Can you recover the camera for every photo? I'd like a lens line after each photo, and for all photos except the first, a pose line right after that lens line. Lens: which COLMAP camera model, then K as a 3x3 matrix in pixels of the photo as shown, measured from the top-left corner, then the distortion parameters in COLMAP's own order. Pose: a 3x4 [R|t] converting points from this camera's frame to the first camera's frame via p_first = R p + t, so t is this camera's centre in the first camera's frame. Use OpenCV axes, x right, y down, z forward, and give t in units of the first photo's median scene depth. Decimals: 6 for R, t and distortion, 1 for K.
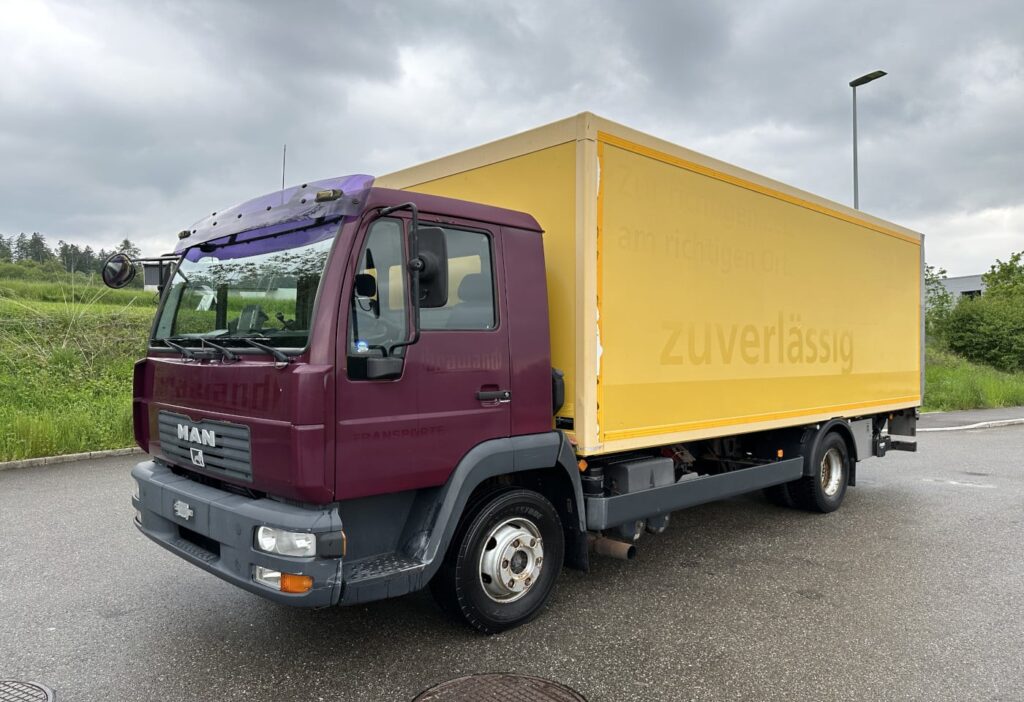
lens RADIAL K [[729.1, 0, 531.5], [0, 729.1, 353.4], [0, 0, 1]] dist [0.040509, -0.041706]
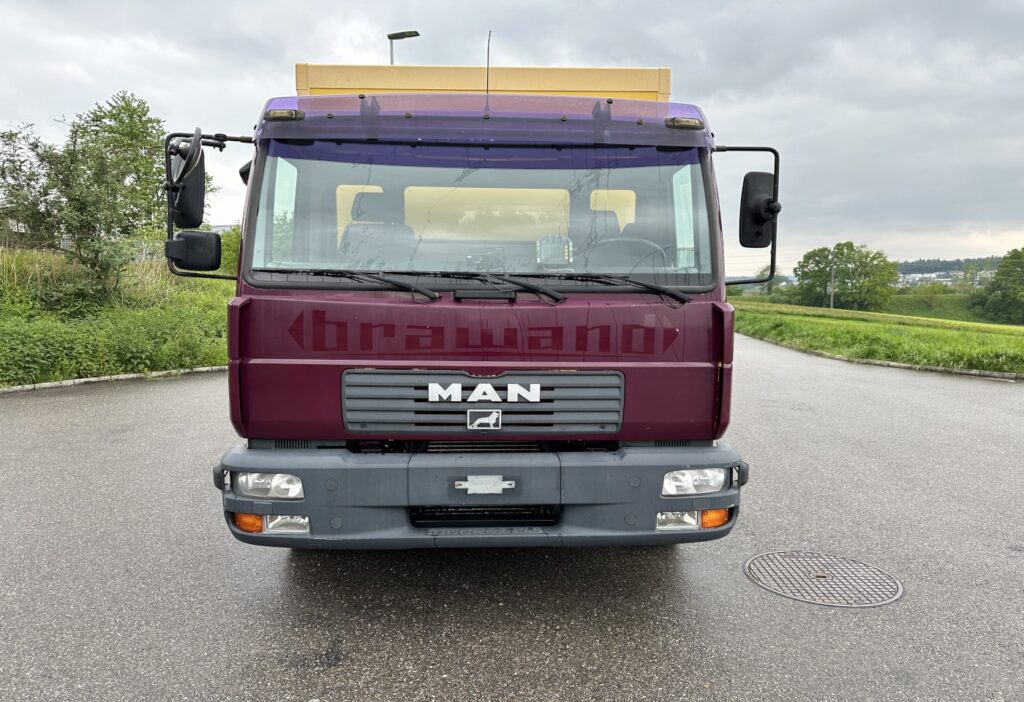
lens RADIAL K [[729.1, 0, 531.5], [0, 729.1, 353.4], [0, 0, 1]] dist [0.040509, -0.041706]
pose [[0.665682, -0.064216, 0.743467, -1.035863], [-0.003245, 0.996032, 0.088936, -0.003526], [-0.746228, -0.061616, 0.662833, 0.437435]]
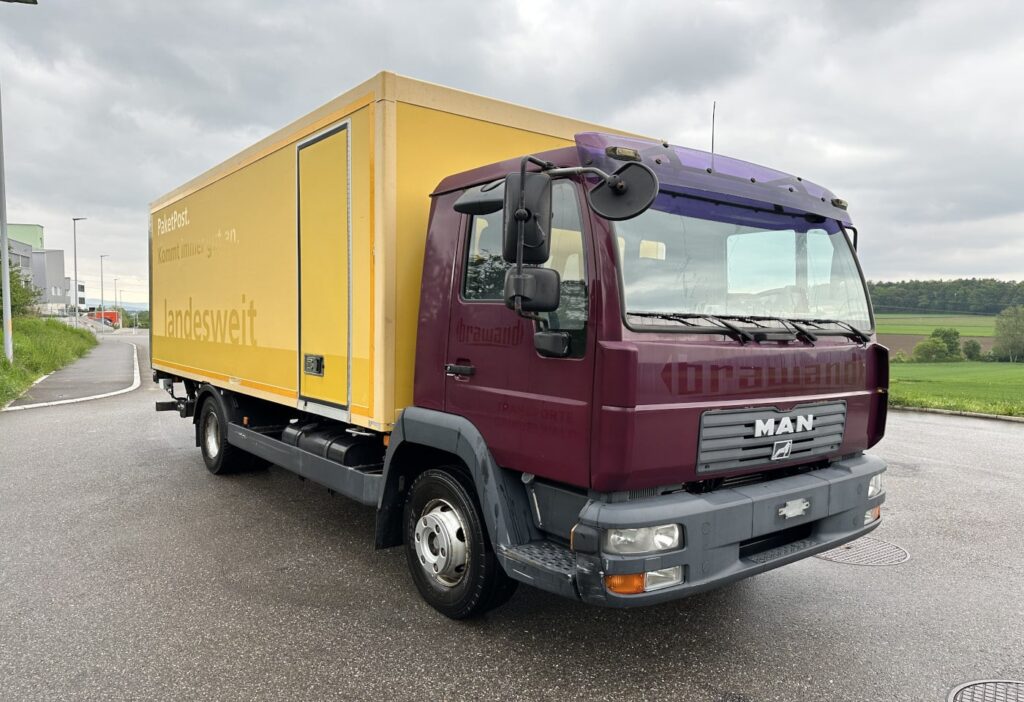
lens RADIAL K [[729.1, 0, 531.5], [0, 729.1, 353.4], [0, 0, 1]] dist [0.040509, -0.041706]
pose [[0.115449, -0.045413, 0.992275, -1.404992], [-0.020536, 0.998632, 0.048093, -0.013867], [-0.993101, -0.025930, 0.114358, 1.229377]]
